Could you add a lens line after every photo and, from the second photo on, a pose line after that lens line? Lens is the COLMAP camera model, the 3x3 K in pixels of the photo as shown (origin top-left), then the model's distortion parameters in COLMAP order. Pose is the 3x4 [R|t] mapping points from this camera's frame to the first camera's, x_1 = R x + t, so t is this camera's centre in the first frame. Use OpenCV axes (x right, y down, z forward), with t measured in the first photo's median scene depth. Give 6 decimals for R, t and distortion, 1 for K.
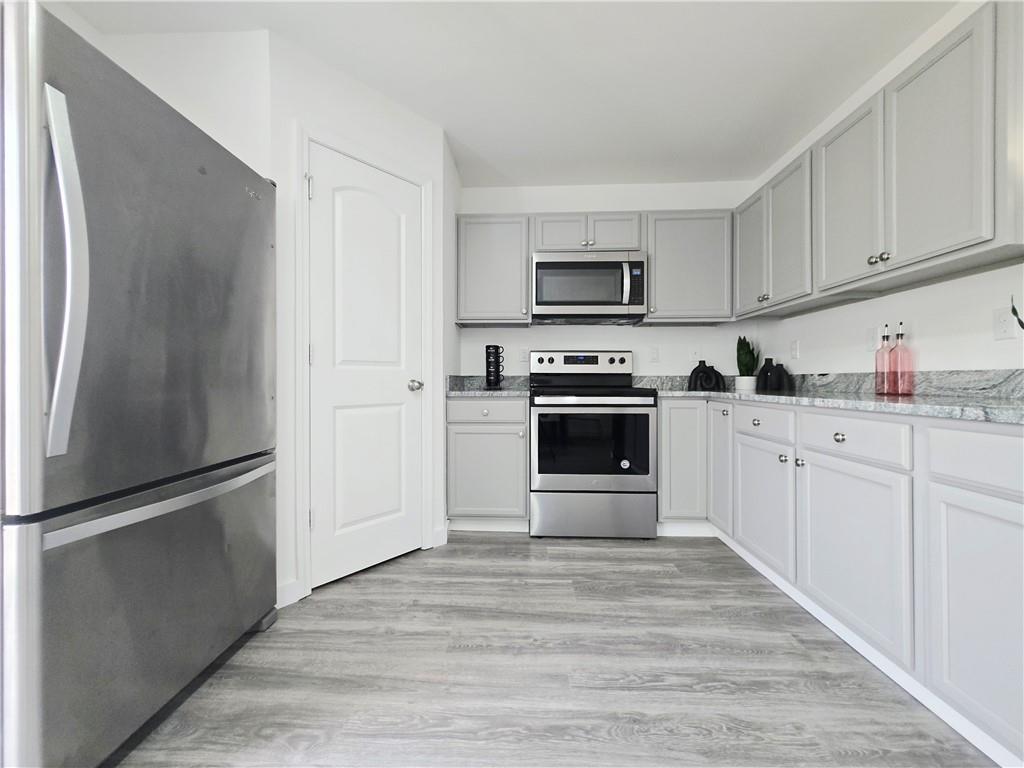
lens RADIAL K [[423.9, 0, 513.7], [0, 423.9, 379.3], [0, 0, 1]] dist [0.000010, -0.000014]
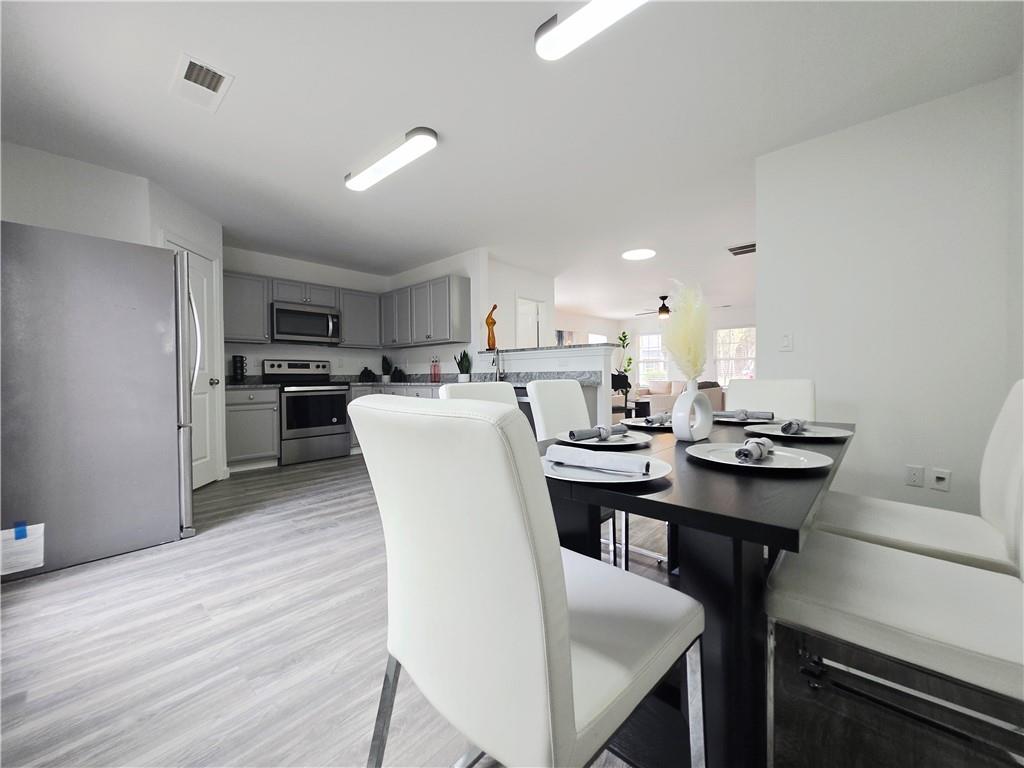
lens RADIAL K [[410.1, 0, 470.5], [0, 410.1, 381.0], [0, 0, 1]] dist [0.000330, -0.000006]
pose [[0.741878, -0.015846, 0.670348, -0.567240], [0.008731, 0.999864, 0.013973, -0.002984], [-0.670478, -0.004513, 0.741916, -0.878125]]
